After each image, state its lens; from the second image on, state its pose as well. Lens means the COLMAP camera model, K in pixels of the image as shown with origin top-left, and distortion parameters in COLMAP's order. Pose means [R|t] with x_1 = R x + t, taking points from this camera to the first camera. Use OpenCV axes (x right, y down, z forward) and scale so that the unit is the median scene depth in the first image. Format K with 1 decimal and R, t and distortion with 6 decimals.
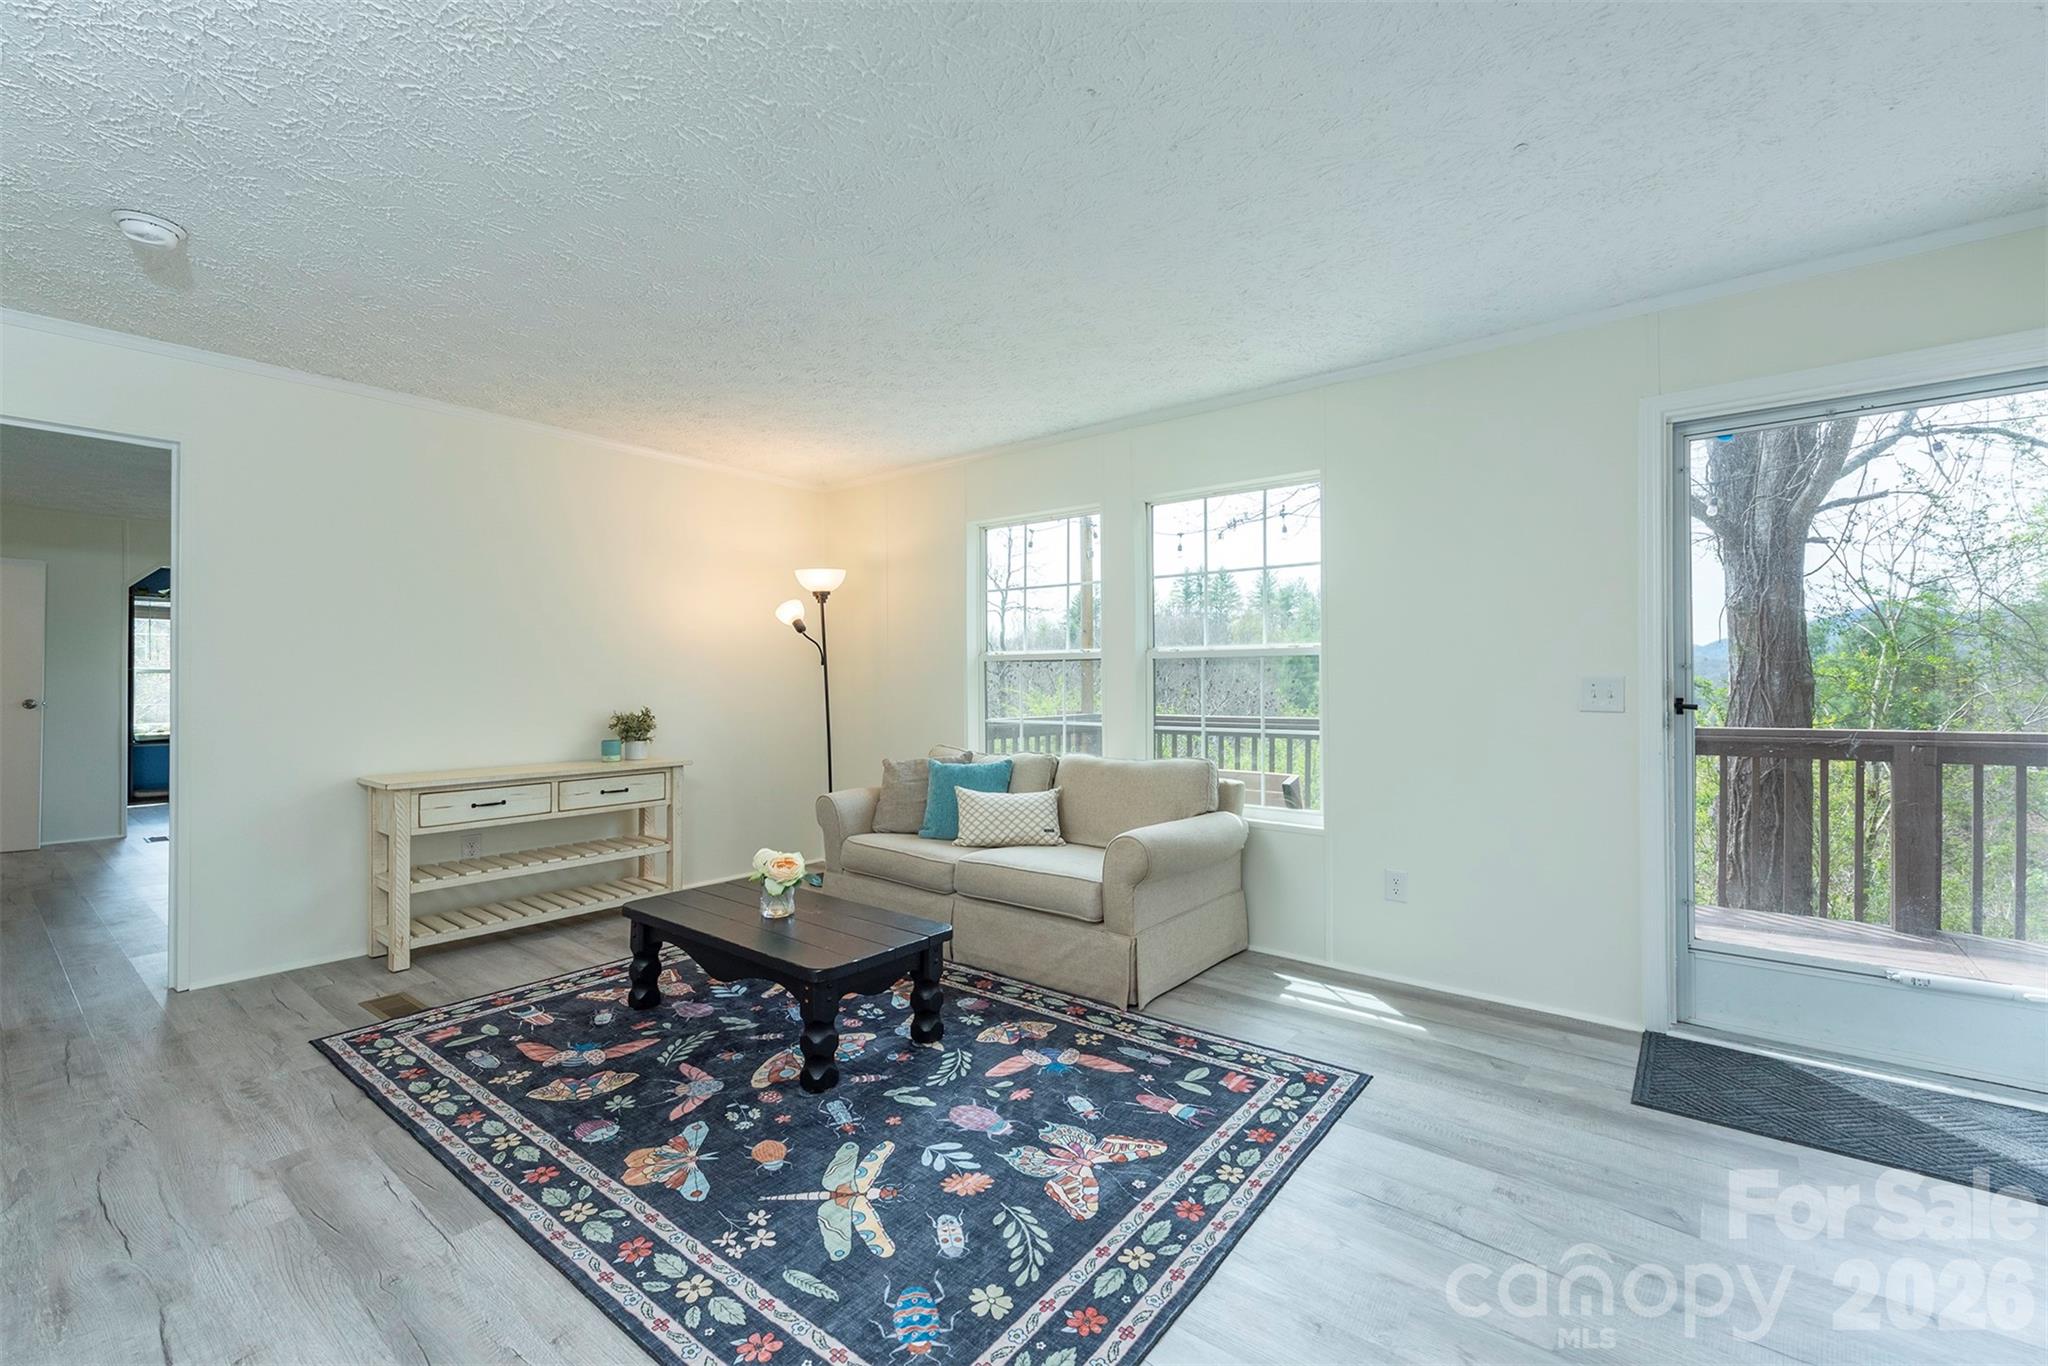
lens RADIAL K [[855.9, 0, 1020.0], [0, 855.9, 679.5], [0, 0, 1]] dist [-0.000117, -0.000020]
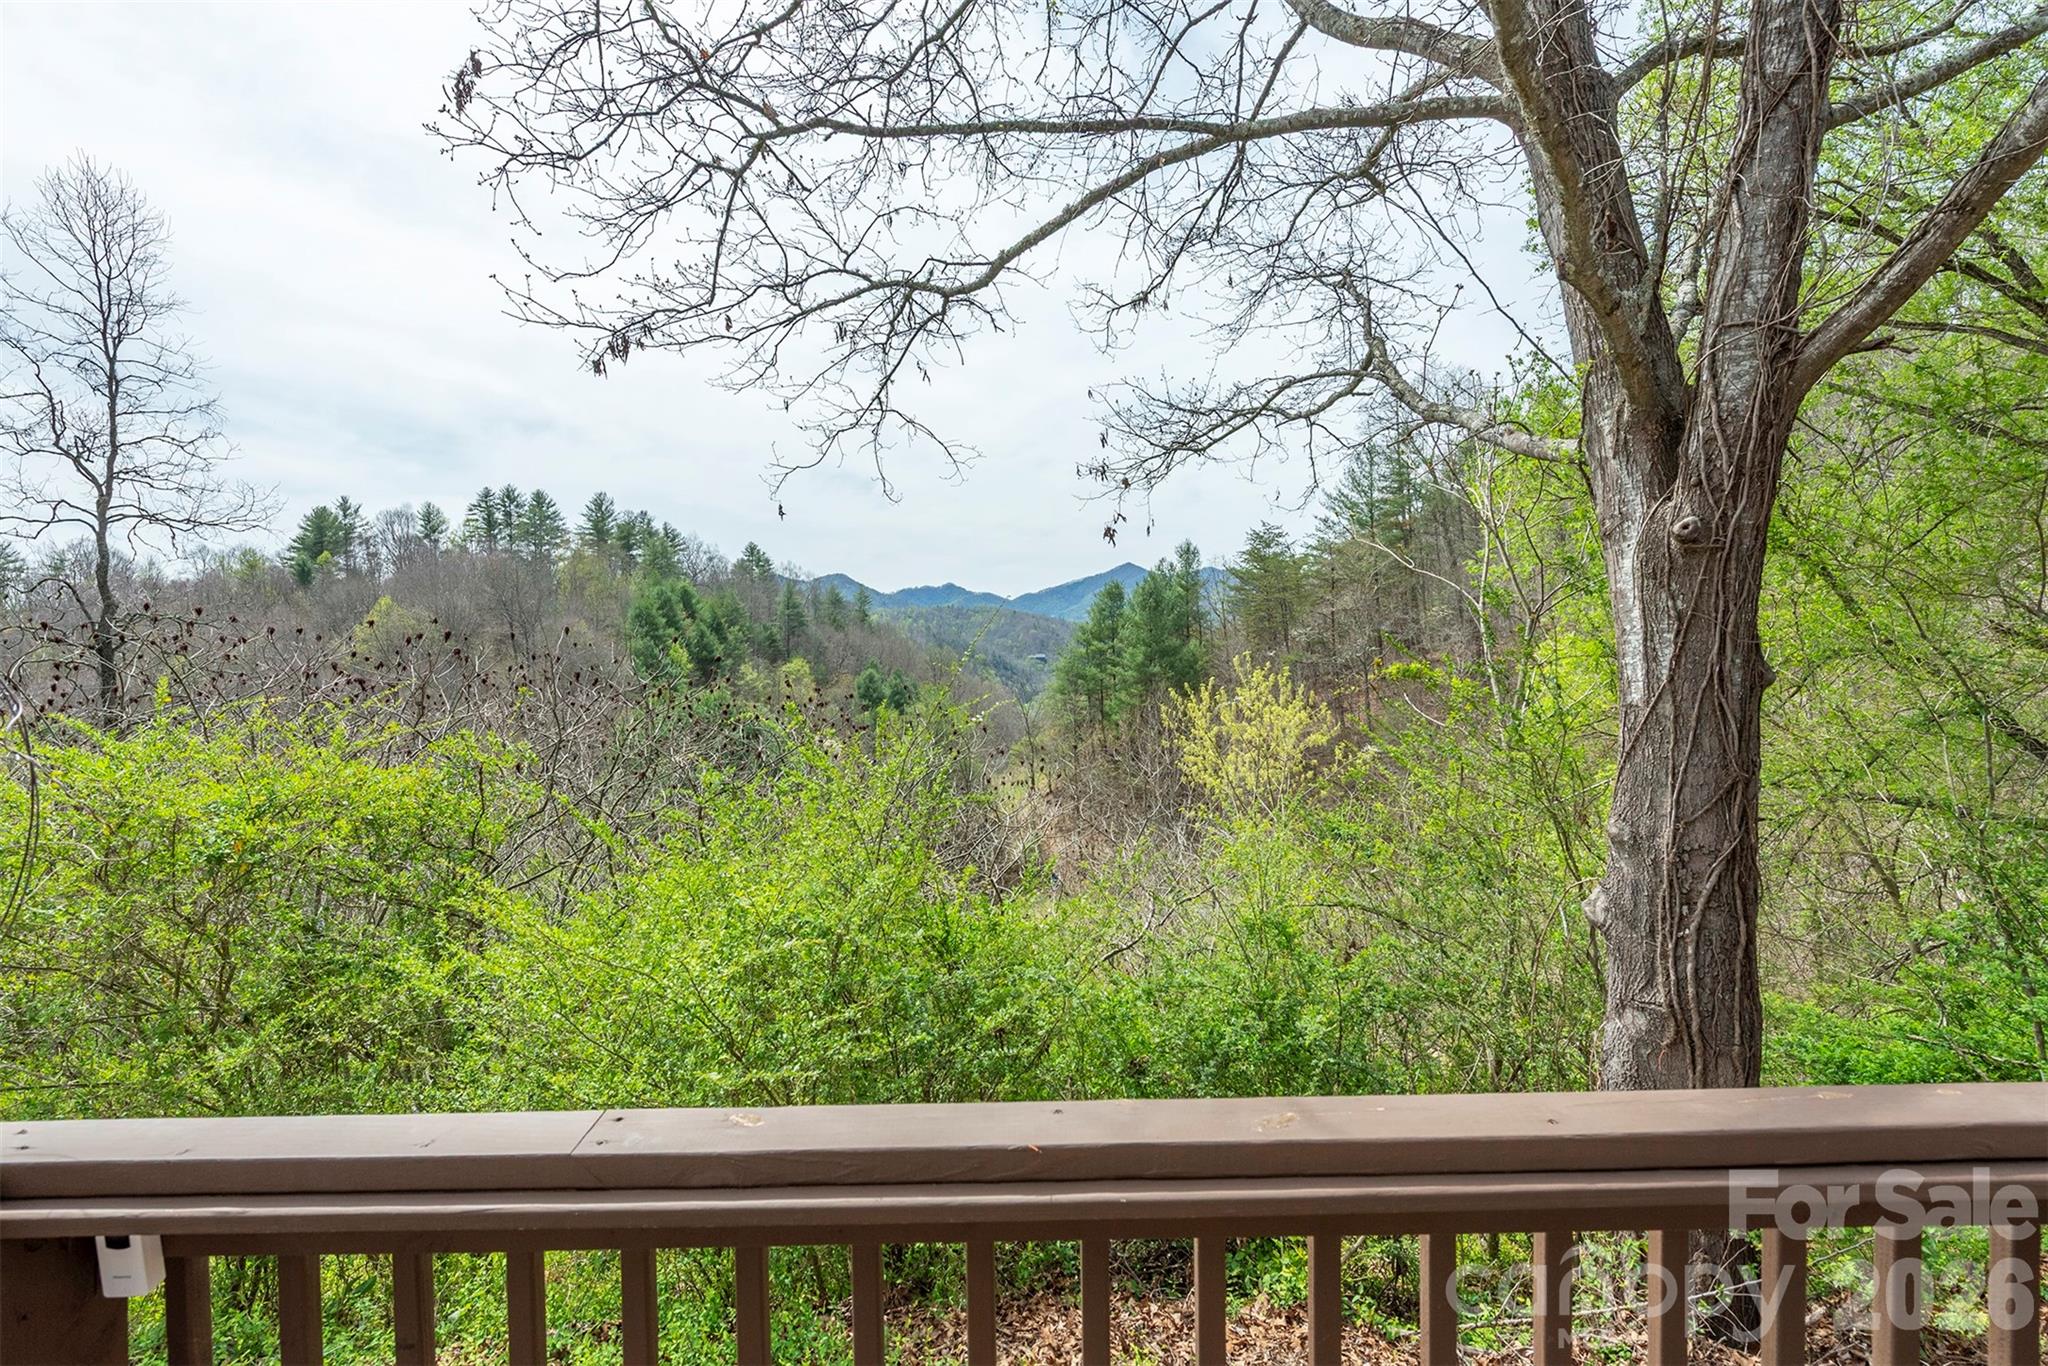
lens RADIAL K [[979.5, 0, 1028.6], [0, 979.5, 672.4], [0, 0, 1]] dist [0.010161, -0.004092]
pose [[0.769007, -0.039405, 0.638024, 0.182549], [0.014782, 0.998928, 0.043878, -0.057391], [-0.639069, -0.024311, 0.768765, 1.253282]]
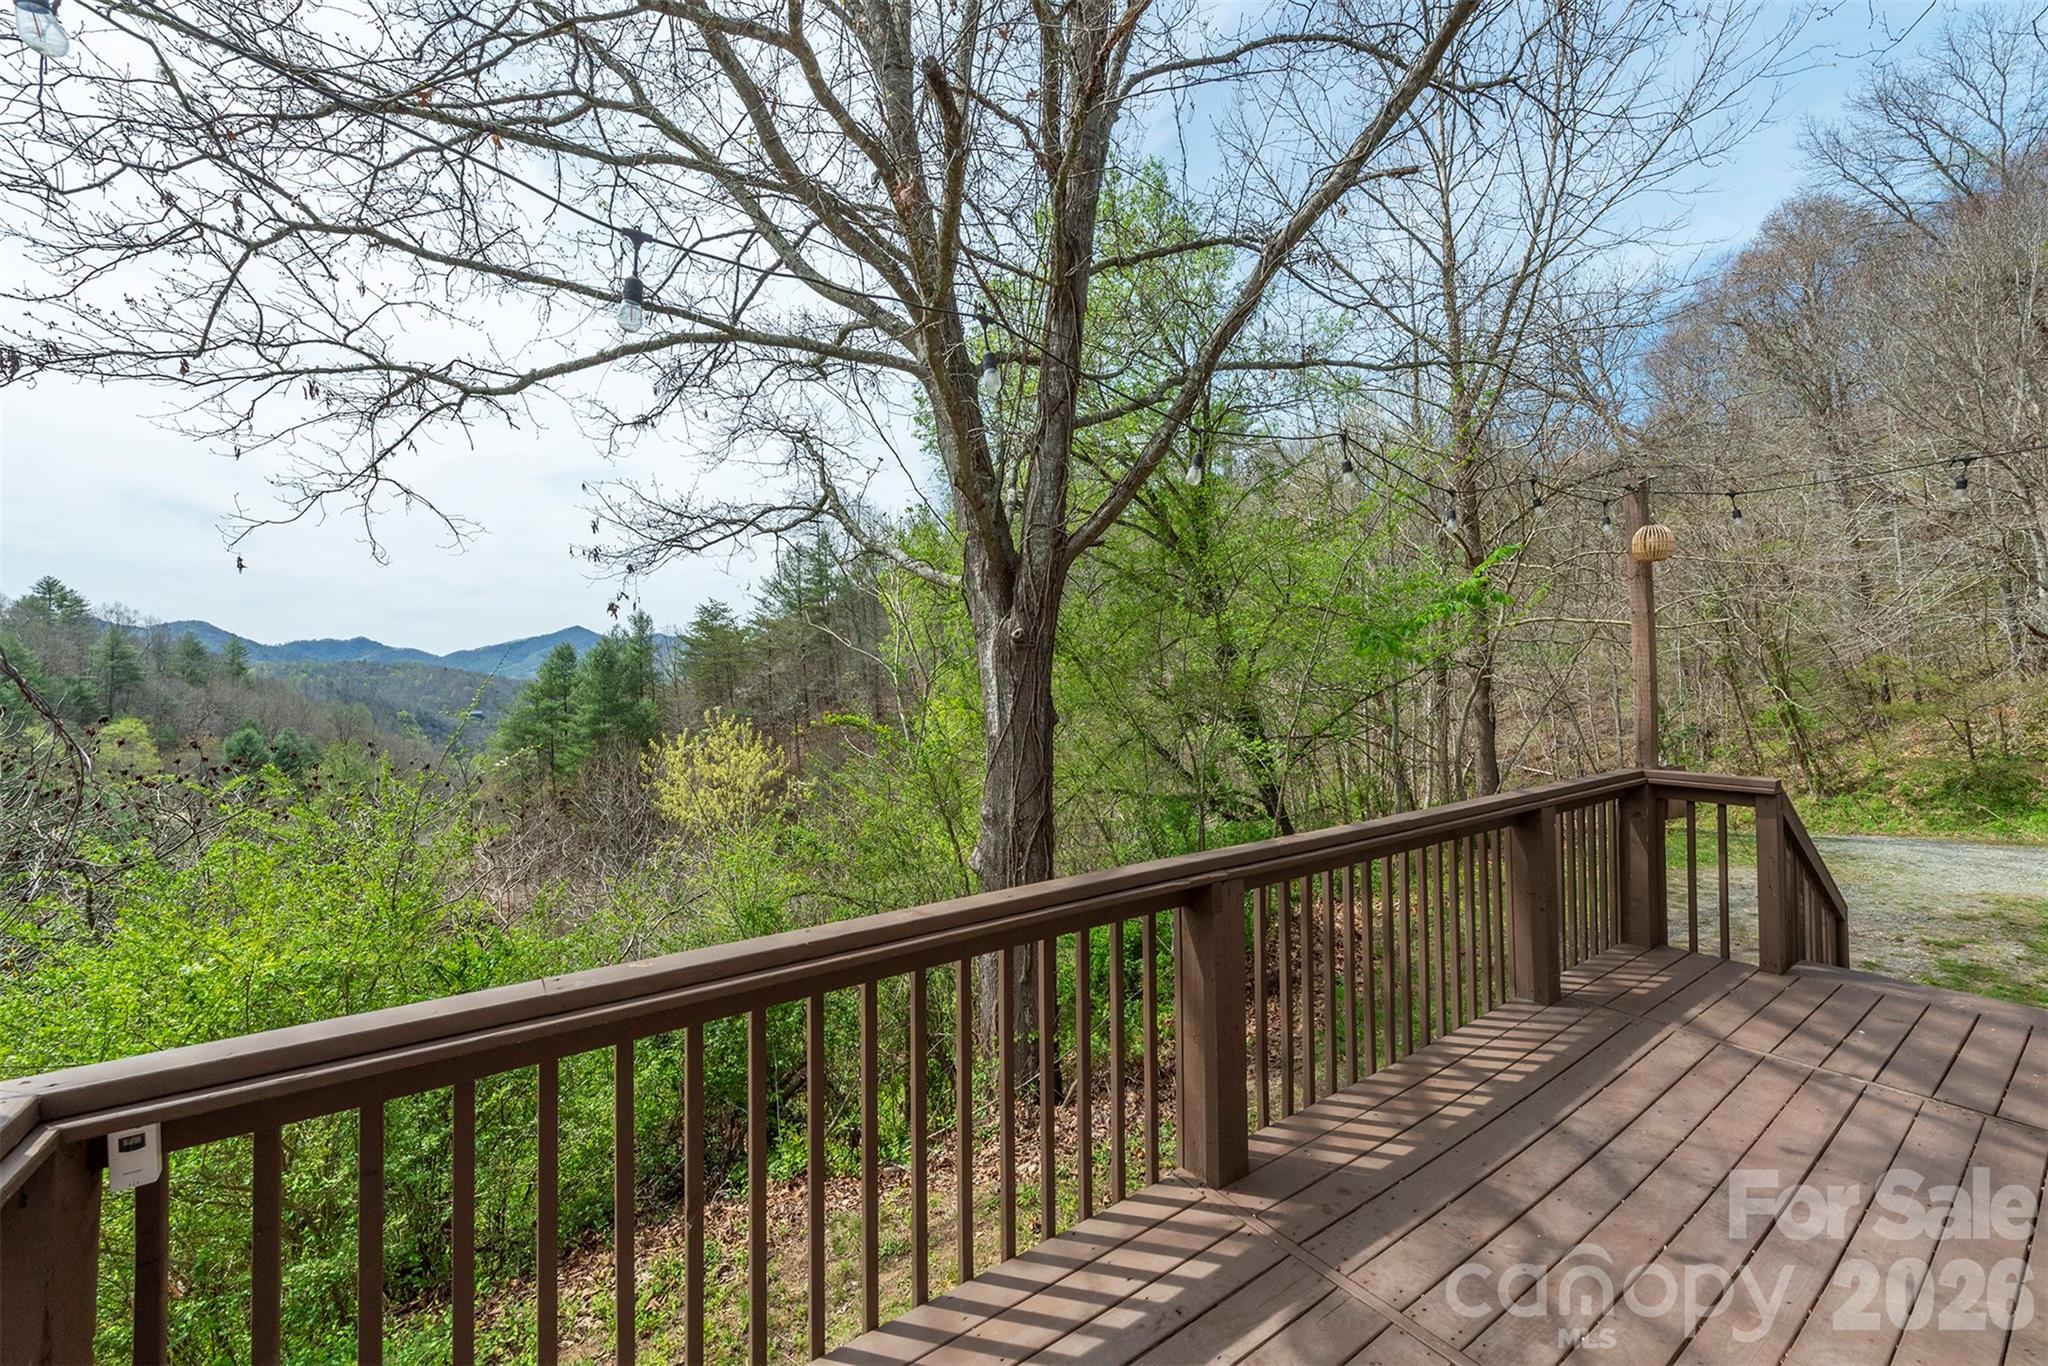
lens RADIAL K [[811.4, 0, 1010.4], [0, 811.4, 683.9], [0, 0, 1]] dist [0.008925, 0.000223]
pose [[0.271862, -0.001986, 0.962334, -0.022424], [0.004903, 0.999988, 0.000679, -0.062494], [-0.962324, 0.004534, 0.271868, 1.222452]]
